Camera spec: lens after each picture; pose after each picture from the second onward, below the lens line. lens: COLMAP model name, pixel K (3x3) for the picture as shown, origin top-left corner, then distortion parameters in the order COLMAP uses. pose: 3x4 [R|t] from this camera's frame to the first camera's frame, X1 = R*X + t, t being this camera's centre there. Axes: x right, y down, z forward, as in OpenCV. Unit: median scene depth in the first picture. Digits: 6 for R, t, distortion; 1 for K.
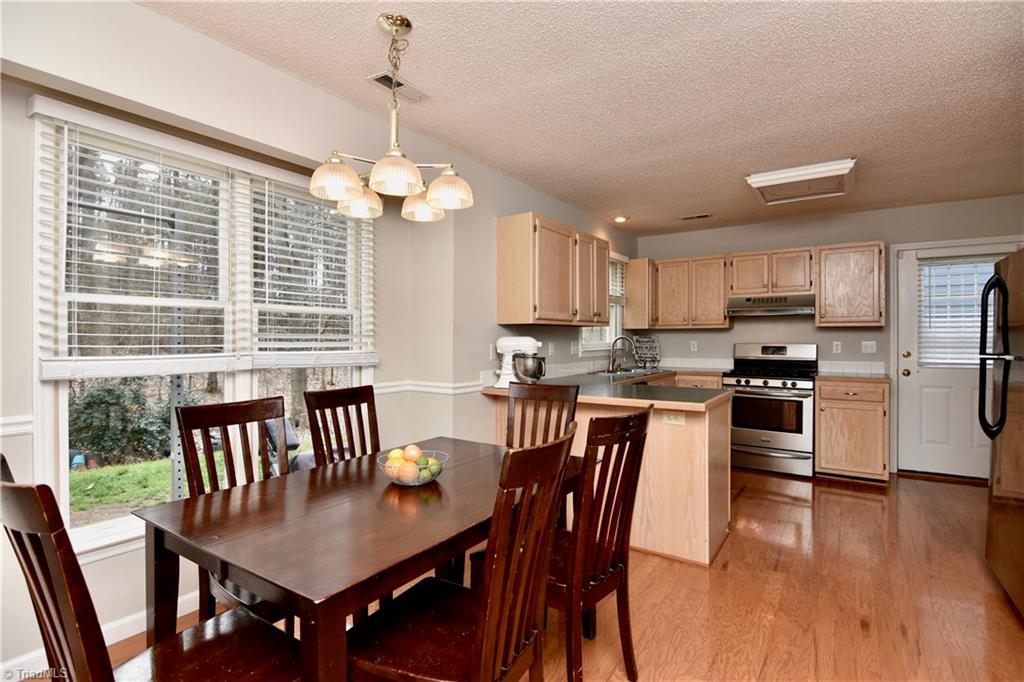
lens RADIAL K [[496.0, 0, 511.8], [0, 496.0, 339.1], [0, 0, 1]] dist [-0.012857, -0.007940]
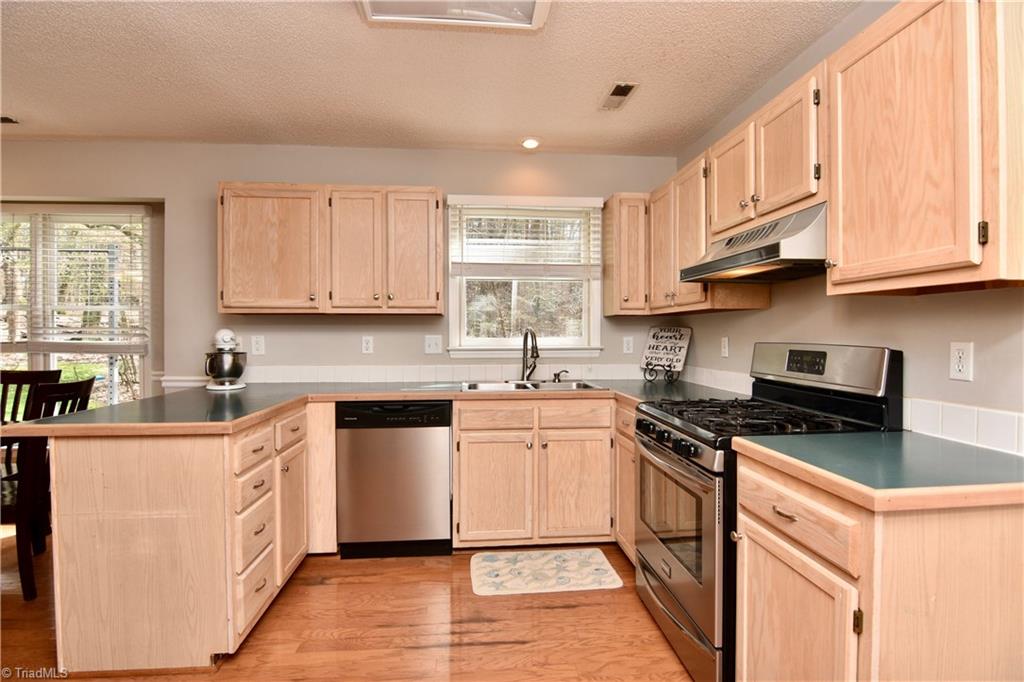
lens RADIAL K [[496.0, 0, 508.3], [0, 496.0, 339.7], [0, 0, 1]] dist [-0.012857, -0.007940]
pose [[0.635645, 0.012351, -0.771883, 0.782043], [-0.003301, 0.999906, 0.013281, 0.000830], [0.771974, -0.005894, 0.635626, 0.650112]]
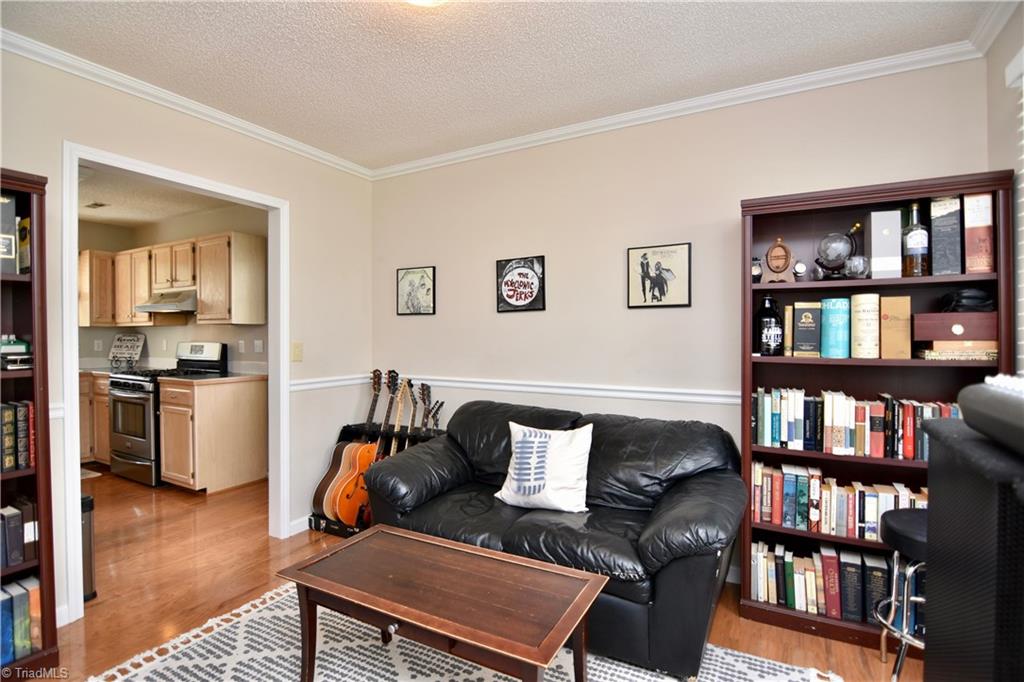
lens RADIAL K [[496.0, 0, 514.5], [0, 496.0, 339.3], [0, 0, 1]] dist [-0.012857, -0.007940]
pose [[0.995667, 0.000729, 0.092989, 1.193130], [-0.000949, 0.999997, 0.002321, 0.000600], [-0.092987, -0.002399, 0.995664, 0.017494]]
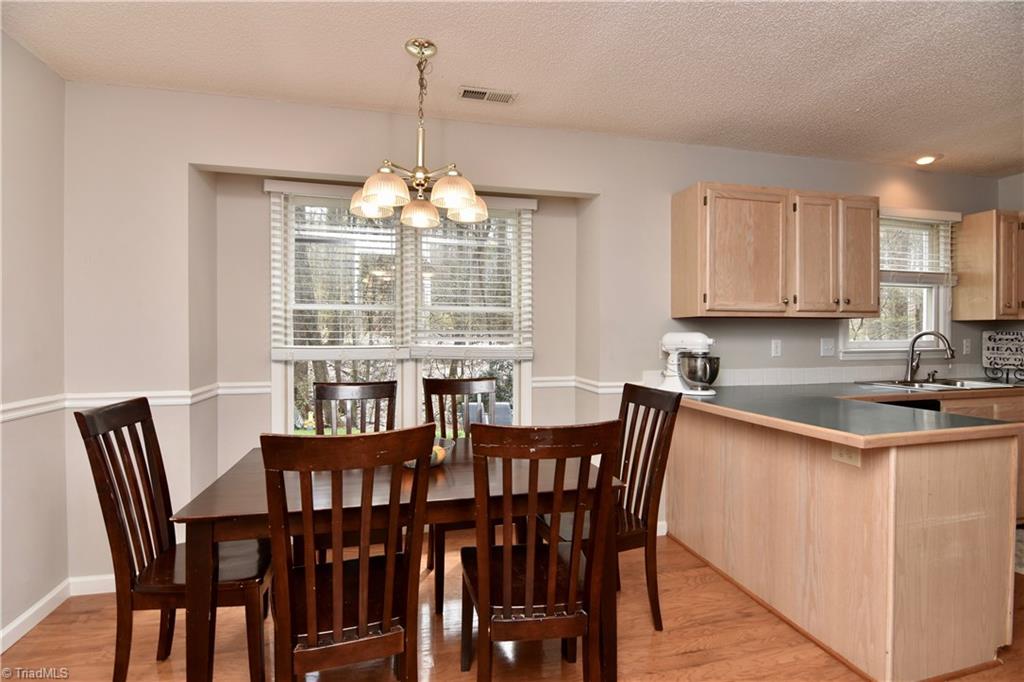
lens RADIAL K [[496.0, 0, 510.3], [0, 496.0, 339.3], [0, 0, 1]] dist [-0.012857, -0.007940]
pose [[0.742388, 0.007779, -0.669925, 0.278747], [-0.002363, 0.999957, 0.008993, 0.000221], [0.669966, -0.005093, 0.742375, 0.132035]]
